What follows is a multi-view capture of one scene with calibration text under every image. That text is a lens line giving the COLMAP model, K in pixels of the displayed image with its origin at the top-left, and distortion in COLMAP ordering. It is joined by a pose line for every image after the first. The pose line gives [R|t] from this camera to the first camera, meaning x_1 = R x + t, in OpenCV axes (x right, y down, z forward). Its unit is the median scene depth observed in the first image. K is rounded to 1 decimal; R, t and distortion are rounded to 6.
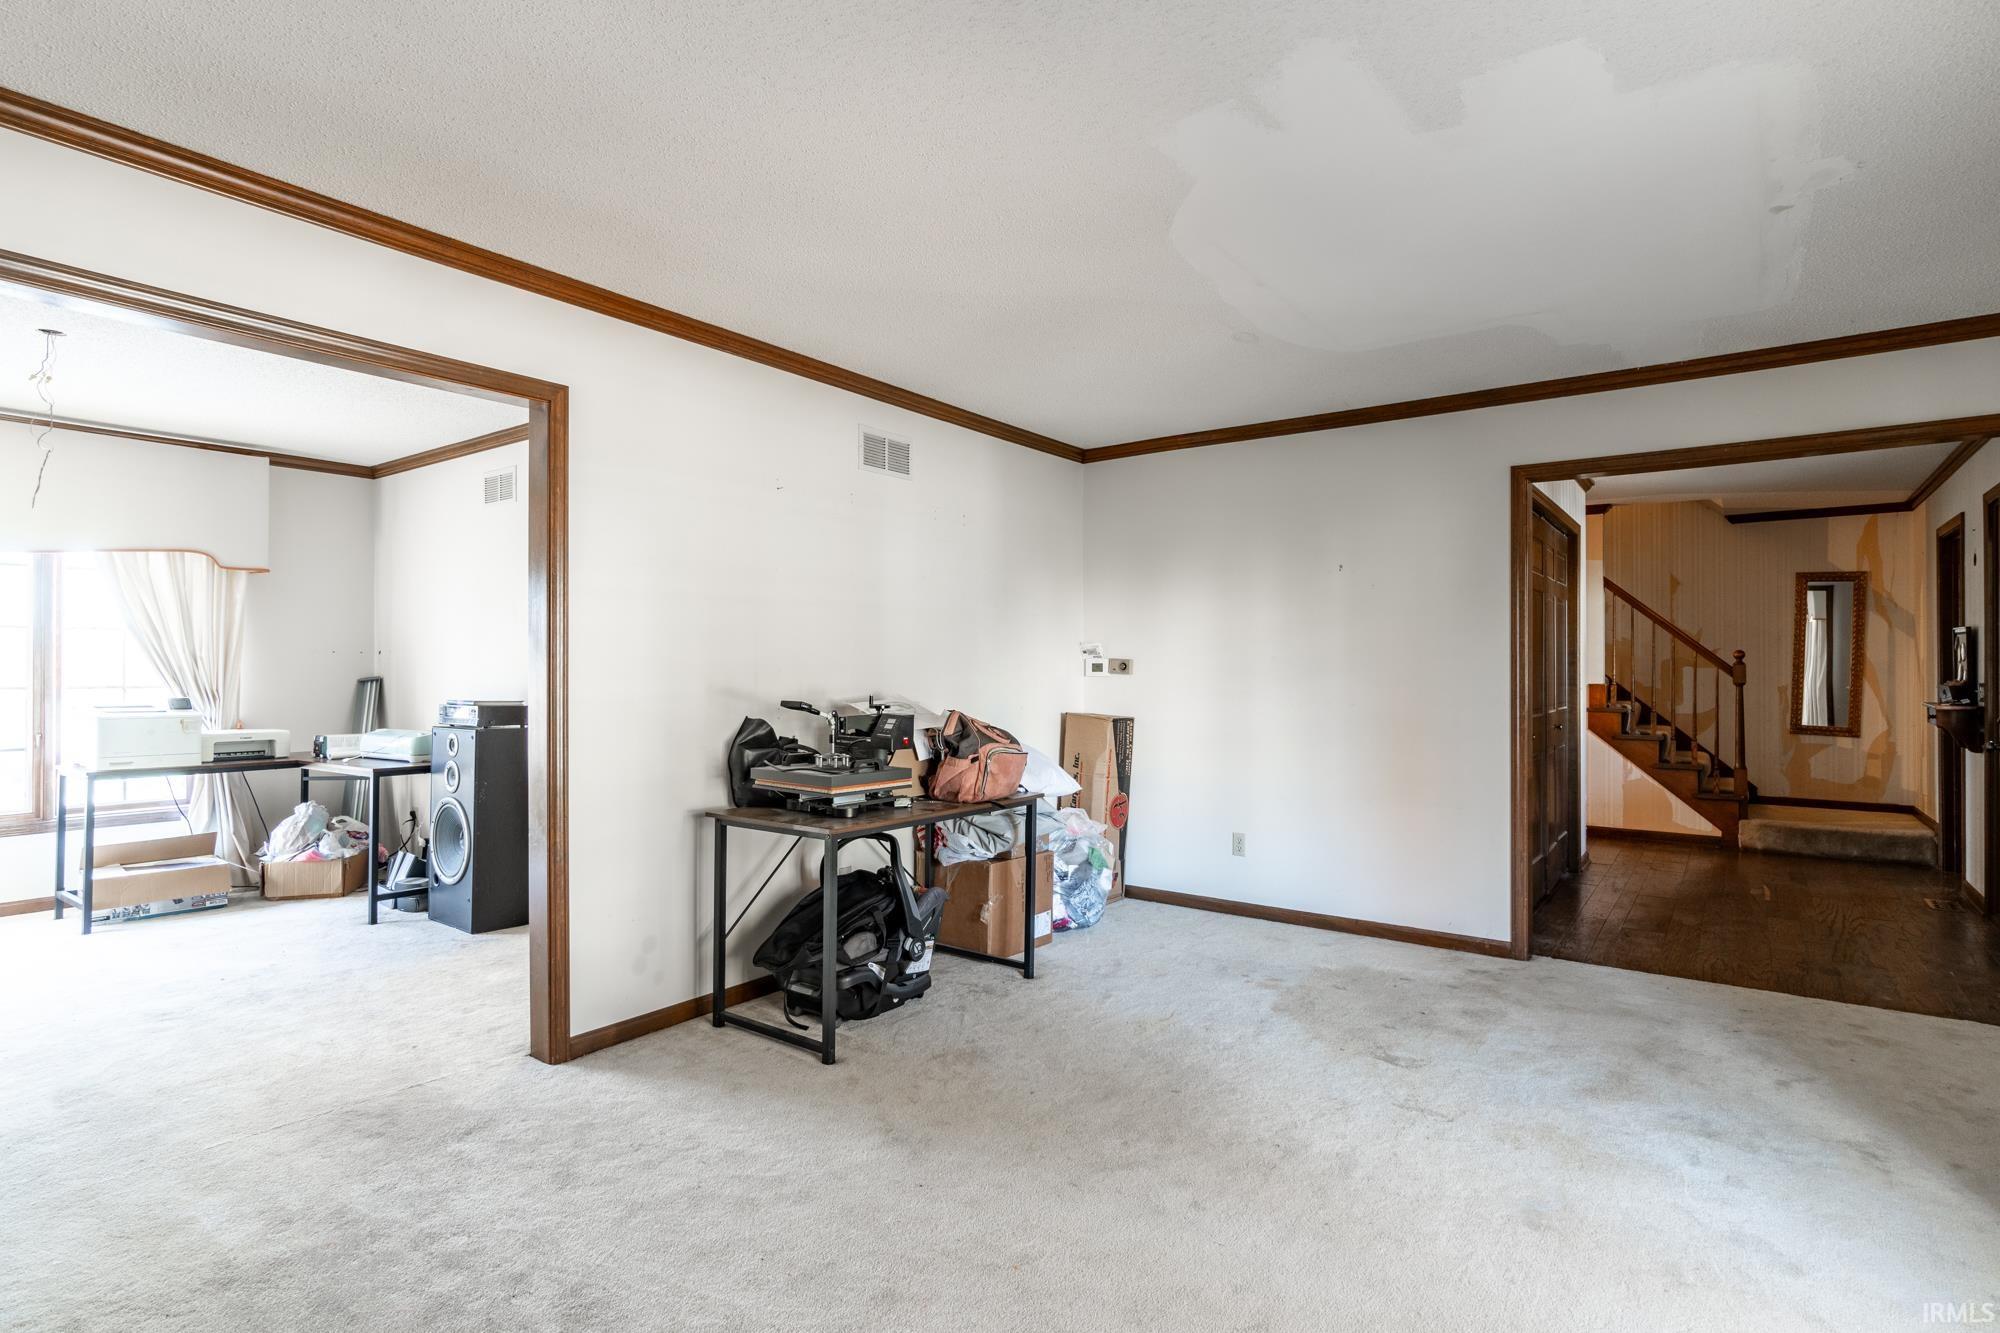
lens RADIAL K [[1021.4, 0, 991.9], [0, 1021.4, 663.0], [0, 0, 1]] dist [-0.004564, -0.002000]
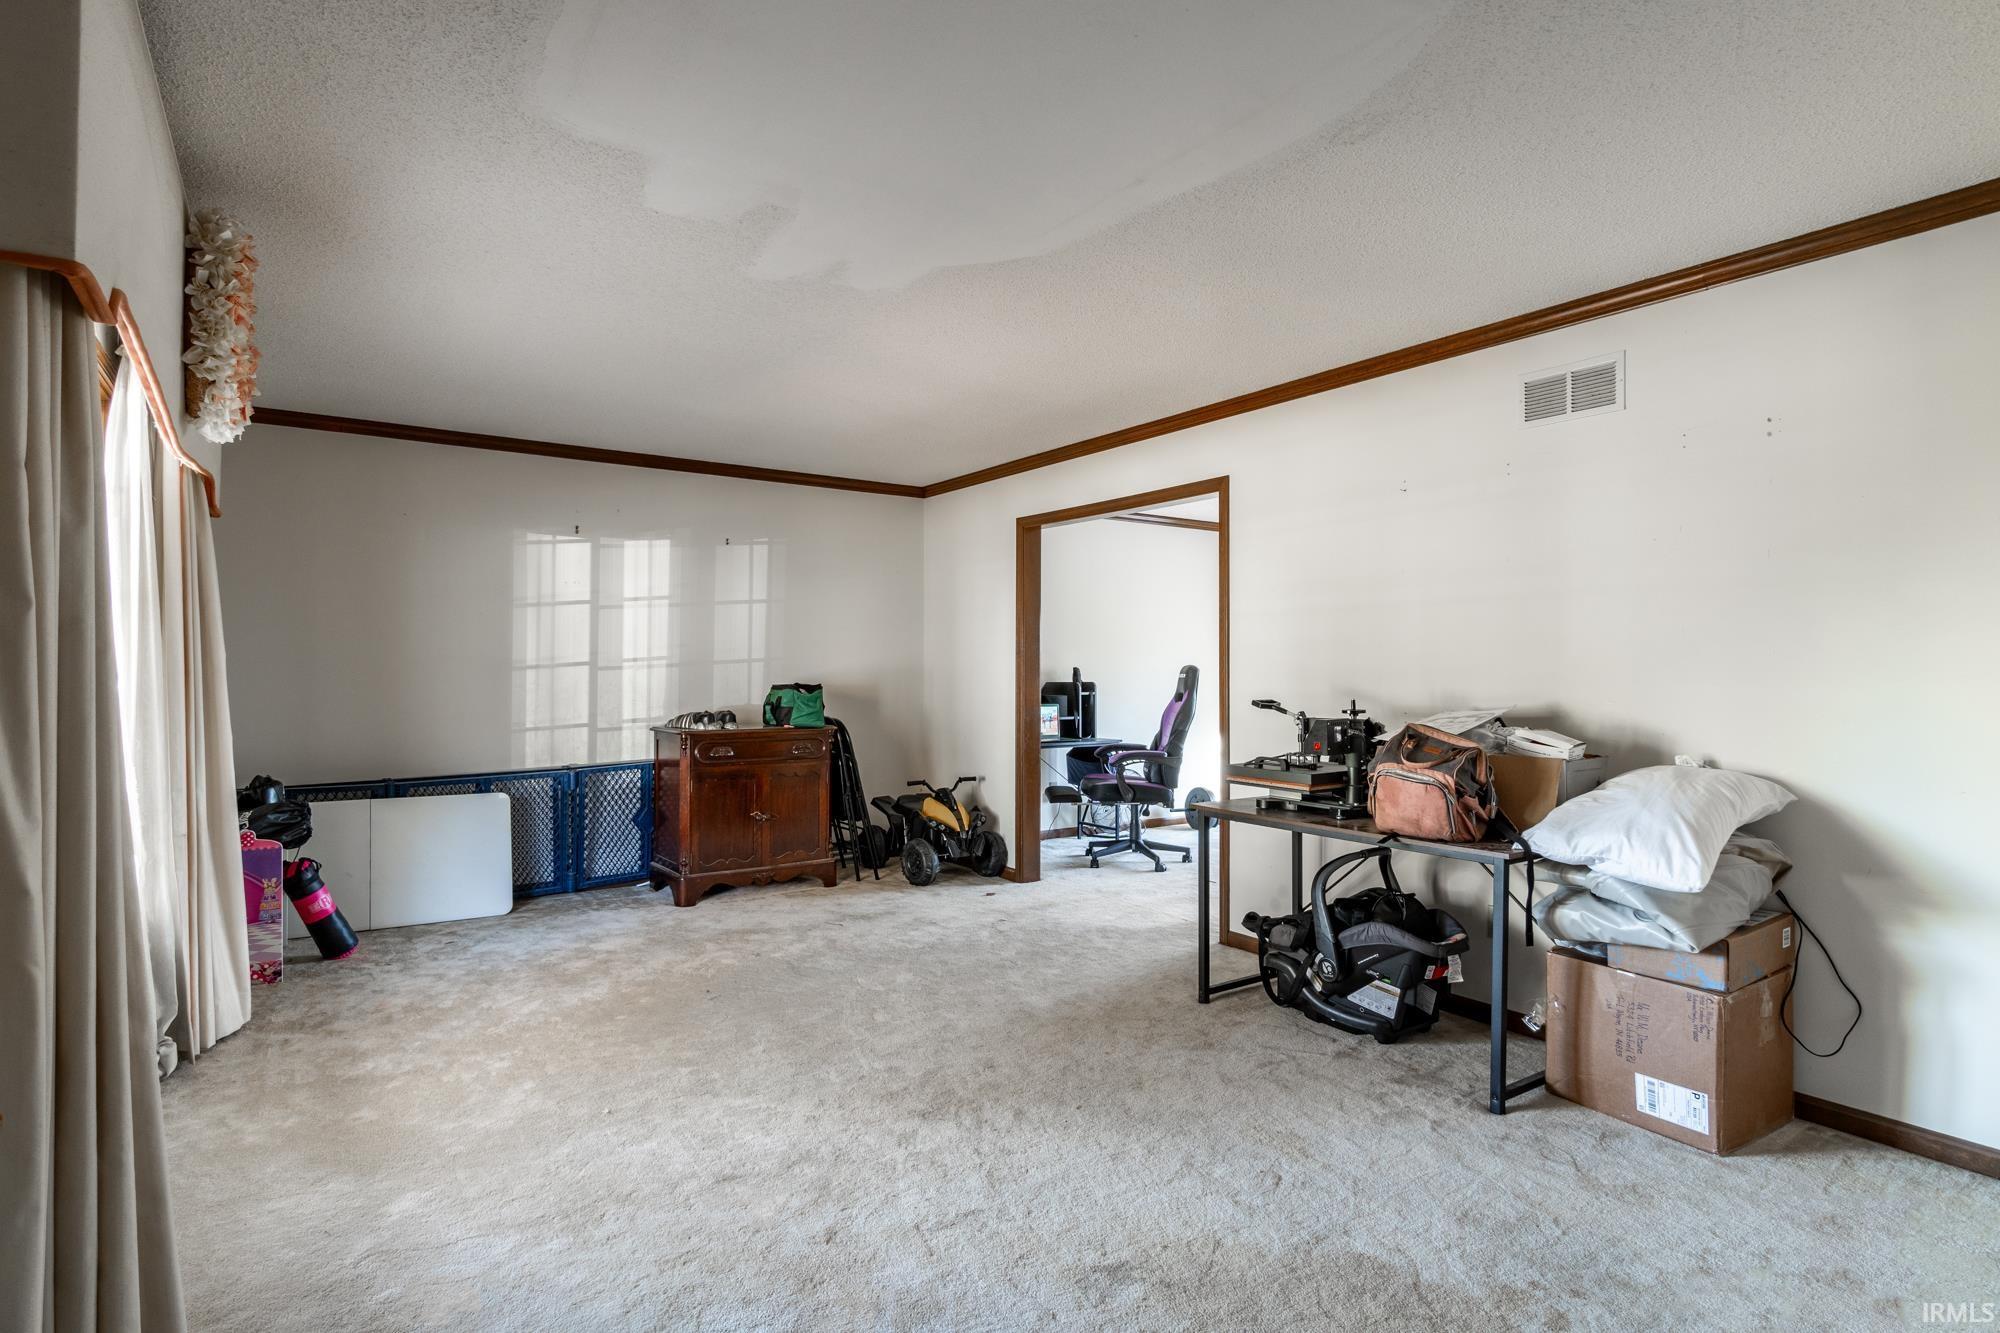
lens RADIAL K [[1021.4, 0, 981.6], [0, 1021.4, 668.7], [0, 0, 1]] dist [-0.004564, -0.002000]
pose [[-0.342072, -0.000981, -0.939673, 0.970341], [-0.001426, 0.999999, -0.000525, 0.004232], [0.939673, 0.001160, -0.342073, 1.075204]]
